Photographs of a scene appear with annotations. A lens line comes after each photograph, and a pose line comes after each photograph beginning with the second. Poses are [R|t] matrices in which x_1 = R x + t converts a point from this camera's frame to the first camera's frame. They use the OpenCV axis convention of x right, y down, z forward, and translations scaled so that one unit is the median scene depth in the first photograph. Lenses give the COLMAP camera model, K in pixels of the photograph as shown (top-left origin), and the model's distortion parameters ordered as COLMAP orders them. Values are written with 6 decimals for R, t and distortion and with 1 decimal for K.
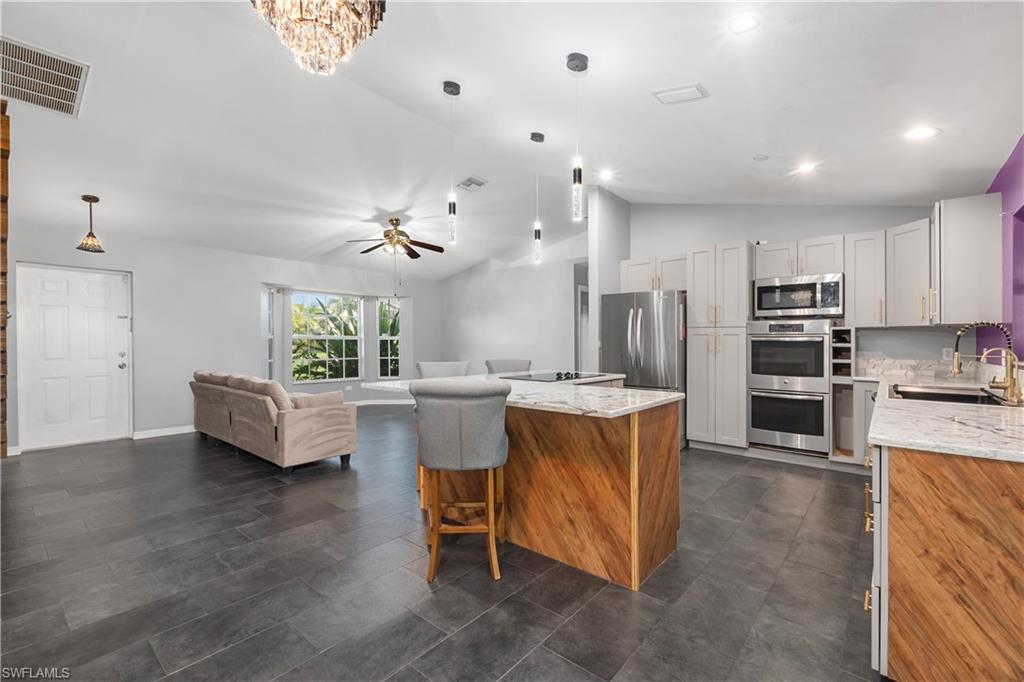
lens RADIAL K [[442.9, 0, 504.5], [0, 442.9, 345.0], [0, 0, 1]] dist [0.017213, -0.000432]
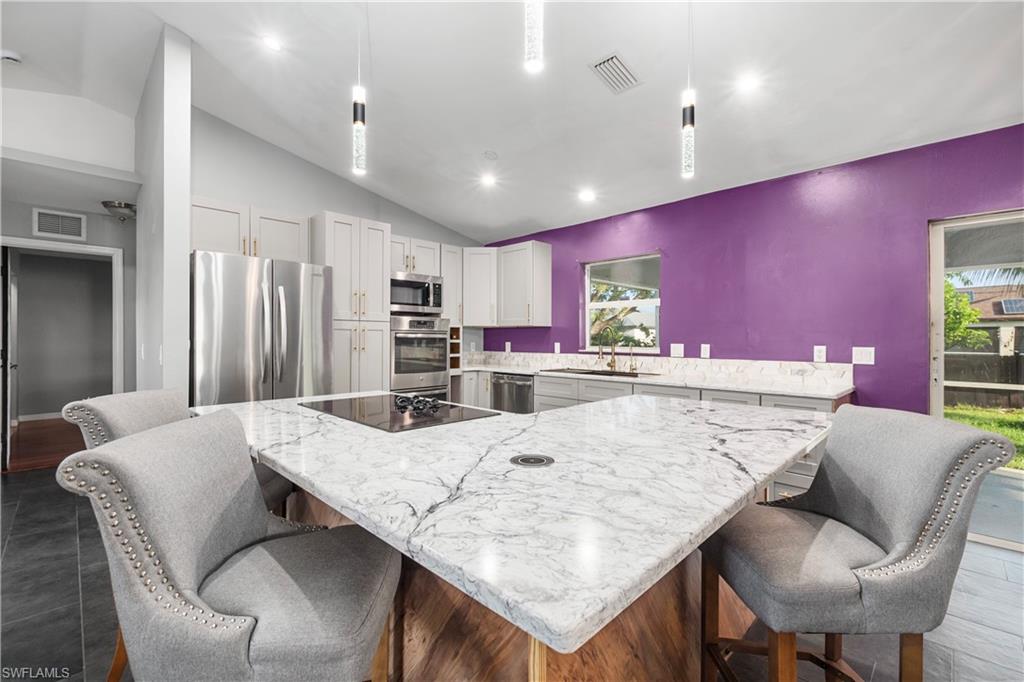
lens RADIAL K [[442.6, 0, 511.3], [0, 442.6, 335.3], [0, 0, 1]] dist [0.000784, -0.000082]
pose [[0.079371, 0.002124, 0.996843, -0.317543], [0.007768, 0.999966, -0.002749, -0.008969], [-0.996815, 0.007962, 0.079352, 0.670853]]
